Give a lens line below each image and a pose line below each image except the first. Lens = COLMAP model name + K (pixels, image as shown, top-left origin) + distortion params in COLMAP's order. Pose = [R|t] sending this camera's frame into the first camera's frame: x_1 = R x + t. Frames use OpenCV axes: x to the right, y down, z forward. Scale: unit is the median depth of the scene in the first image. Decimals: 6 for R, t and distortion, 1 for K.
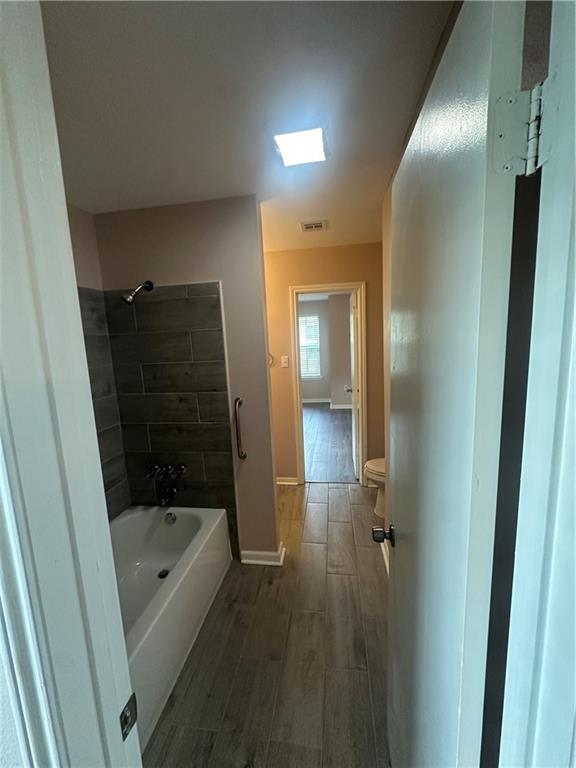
lens RADIAL K [[304.0, 0, 287.9], [0, 304.0, 382.8], [0, 0, 1]] dist [-0.004901, 0.000396]
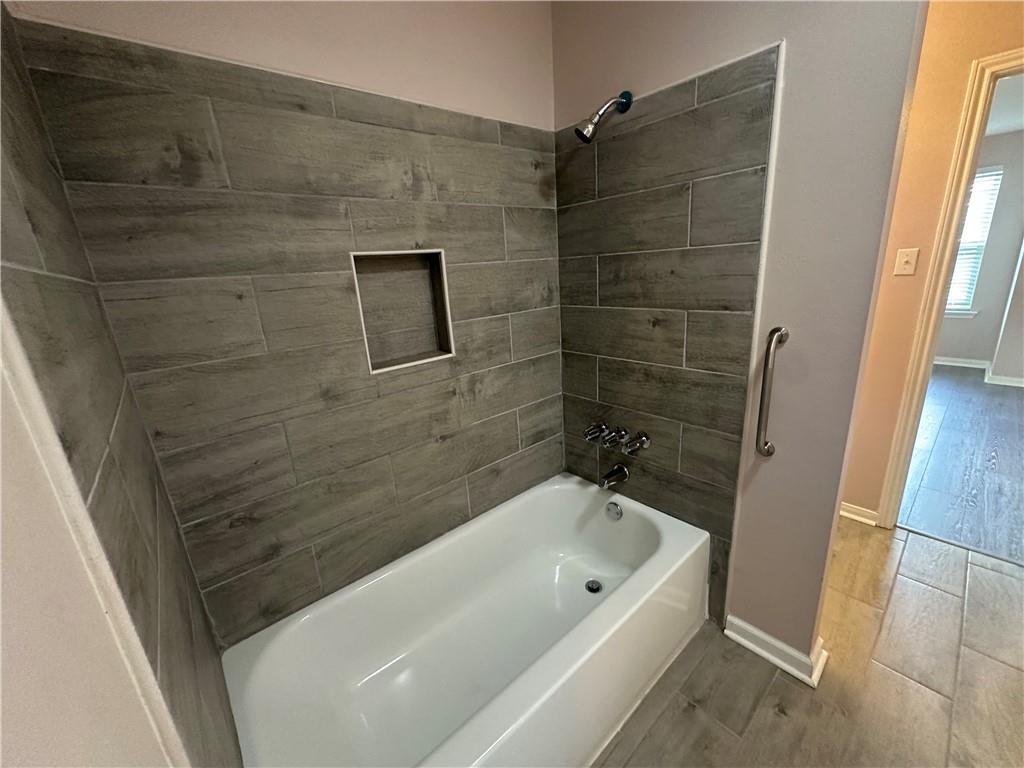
lens RADIAL K [[405.4, 0, 512.6], [0, 405.4, 383.0], [0, 0, 1]] dist [-0.004901, 0.000396]
pose [[0.758295, 0.177117, -0.627390, -0.068789], [-0.064248, 0.978004, 0.198446, 0.035461], [0.648738, -0.110172, 0.752995, 0.265484]]
